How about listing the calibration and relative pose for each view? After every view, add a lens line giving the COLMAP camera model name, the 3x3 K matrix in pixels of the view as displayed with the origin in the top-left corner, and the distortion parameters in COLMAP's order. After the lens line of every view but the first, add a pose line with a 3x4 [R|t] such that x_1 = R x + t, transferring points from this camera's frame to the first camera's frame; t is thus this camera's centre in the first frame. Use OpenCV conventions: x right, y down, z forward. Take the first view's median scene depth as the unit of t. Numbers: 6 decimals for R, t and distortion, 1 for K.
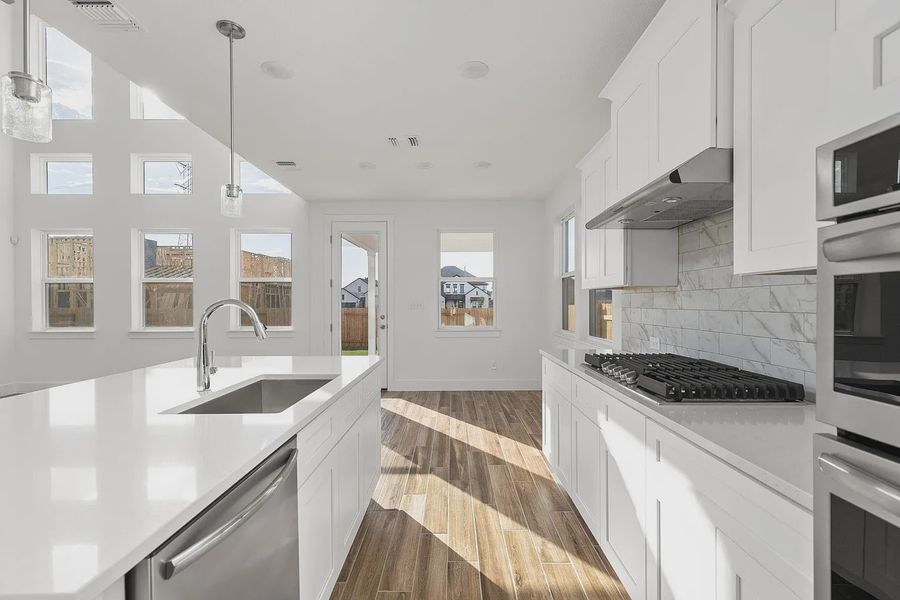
lens RADIAL K [[405.2, 0, 450.0], [0, 405.2, 300.0], [0, 0, 1]] dist [0.012461, 0.000221]
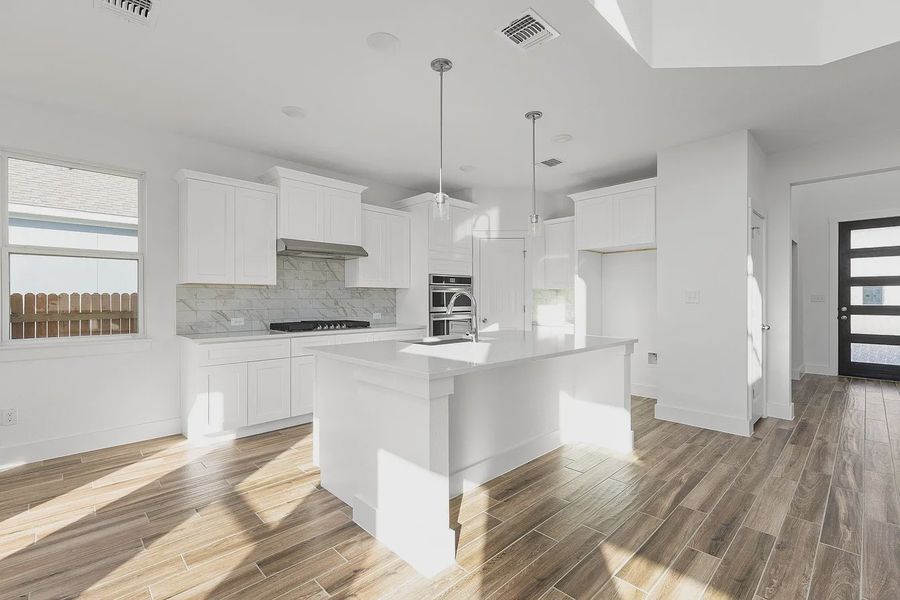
lens RADIAL K [[402.7, 0, 452.7], [0, 402.7, 297.1], [0, 0, 1]] dist [0.010386, -0.000417]
pose [[-0.702809, 0.006630, 0.711348, -0.930012], [-0.000994, 0.999946, -0.010301, 0.022764], [-0.711378, -0.007946, -0.702764, 1.200653]]
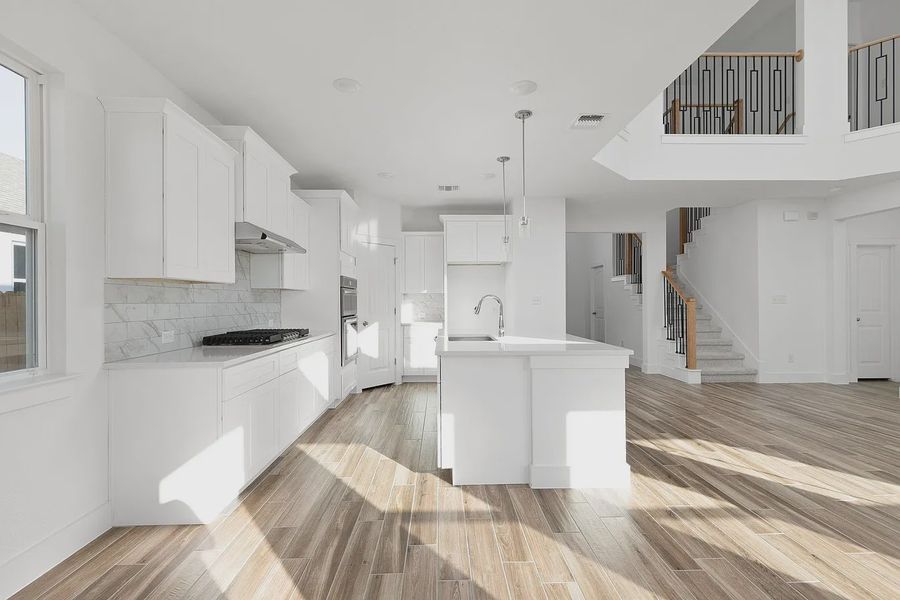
lens RADIAL K [[405.2, 0, 450.0], [0, 405.2, 300.0], [0, 0, 1]] dist [0.012461, 0.000221]
pose [[-0.999468, 0.005879, -0.032093, -0.140320], [0.006215, 0.999927, -0.010363, 0.023227], [0.032030, -0.010557, -0.999431, 1.646656]]
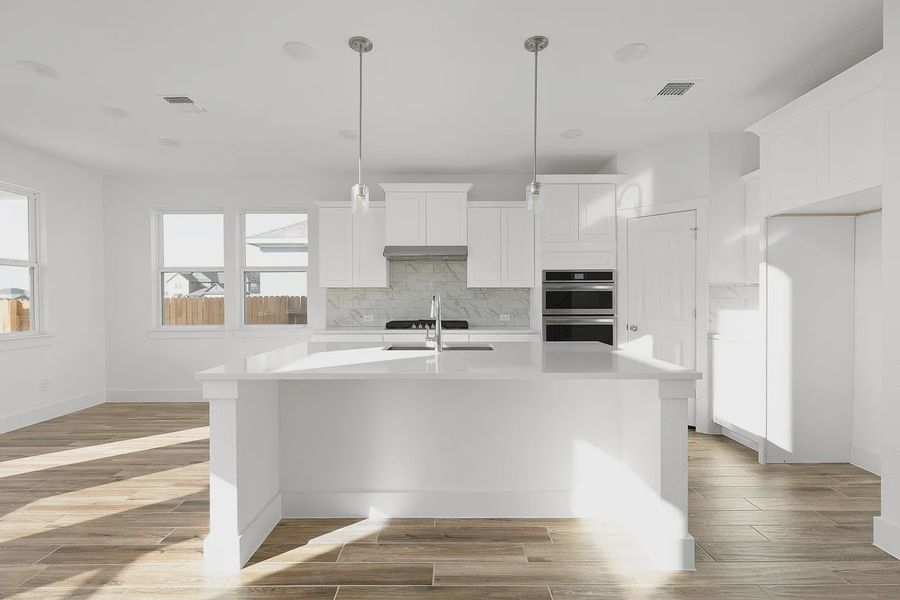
lens RADIAL K [[405.2, 0, 450.0], [0, 405.2, 300.0], [0, 0, 1]] dist [0.012461, 0.000221]
pose [[-0.006454, 0.001368, 0.999978, -1.086670], [-0.003323, 0.999994, -0.001389, 0.018841], [-0.999974, -0.003332, -0.006450, 0.512338]]
